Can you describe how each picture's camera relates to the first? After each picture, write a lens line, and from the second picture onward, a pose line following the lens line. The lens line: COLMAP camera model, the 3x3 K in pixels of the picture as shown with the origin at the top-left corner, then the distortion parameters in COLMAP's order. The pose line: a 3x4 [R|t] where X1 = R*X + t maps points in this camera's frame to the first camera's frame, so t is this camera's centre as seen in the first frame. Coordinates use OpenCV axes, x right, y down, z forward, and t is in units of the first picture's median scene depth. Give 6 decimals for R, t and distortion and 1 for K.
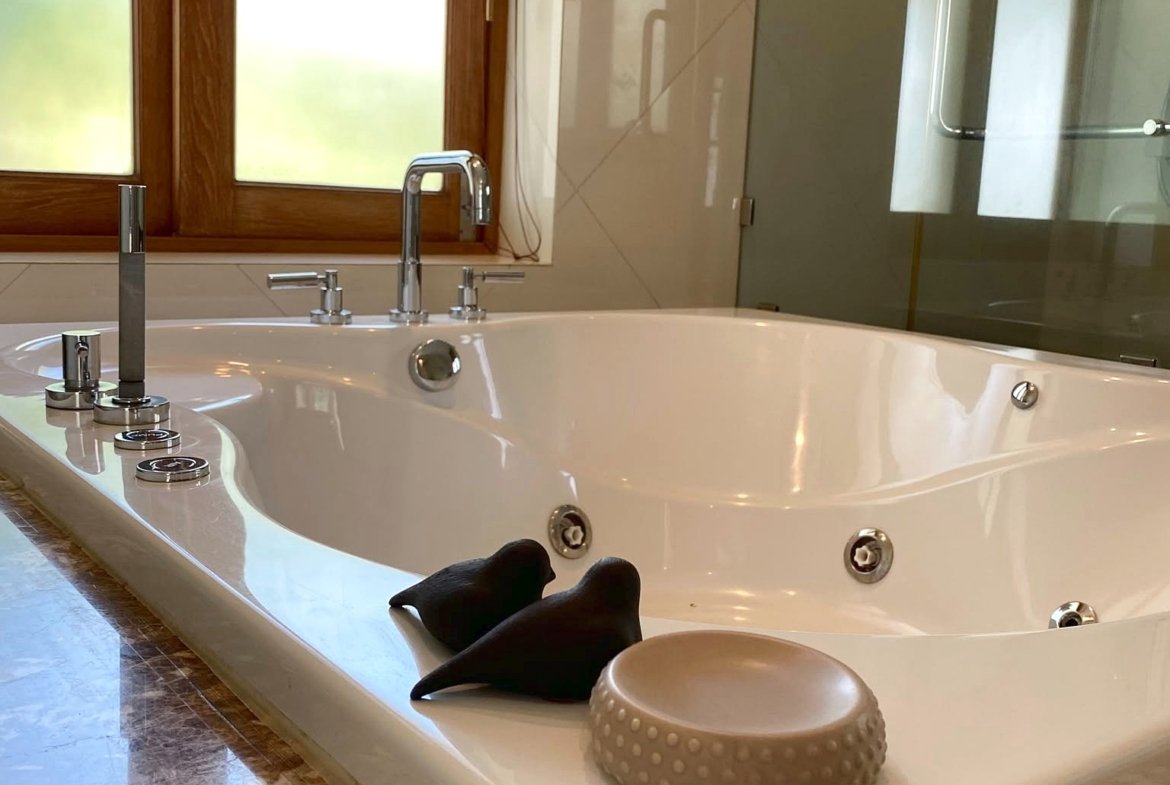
lens RADIAL K [[1195.2, 0, 585.9], [0, 1195.2, 369.4], [0, 0, 1]] dist [0.000237, -0.003387]
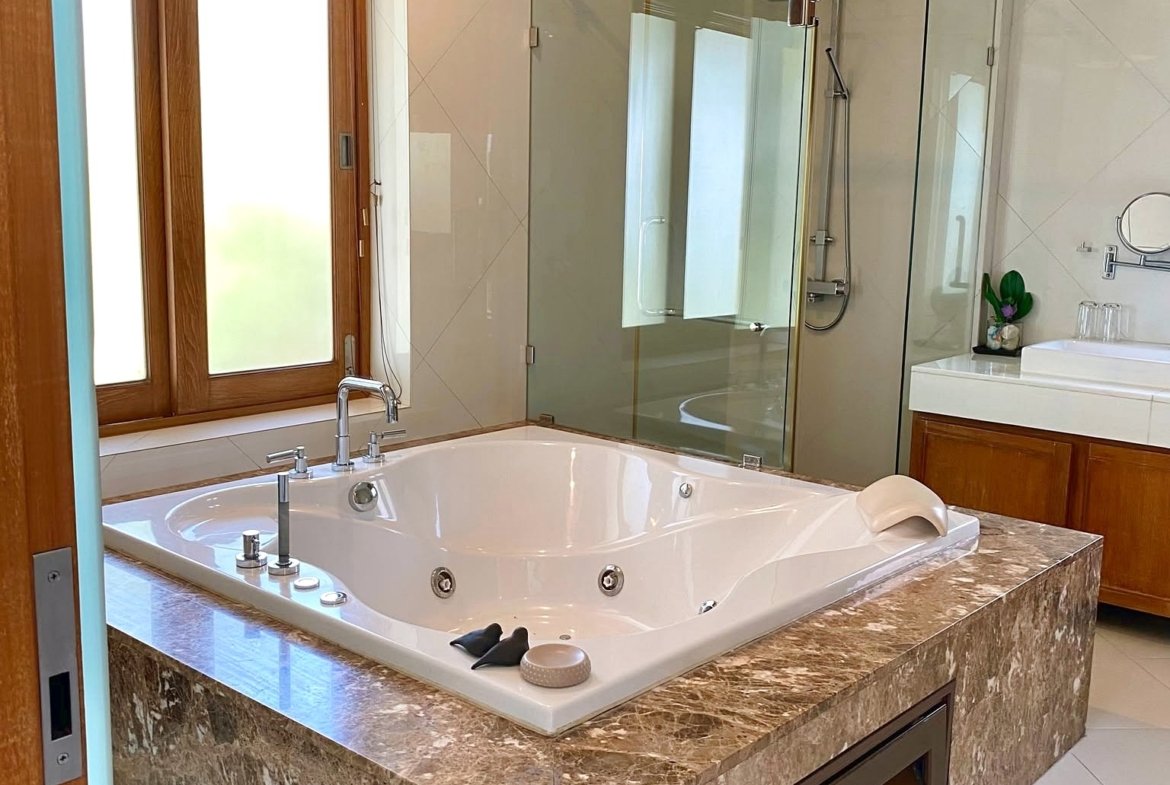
lens RADIAL K [[1195.2, 0, 585.9], [0, 1195.2, 369.4], [0, 0, 1]] dist [0.000237, -0.003387]
pose [[0.980458, -0.056601, 0.188411, -0.120305], [0.054192, 0.998370, 0.017920, -0.195265], [-0.189119, -0.007359, 0.981927, -0.751703]]
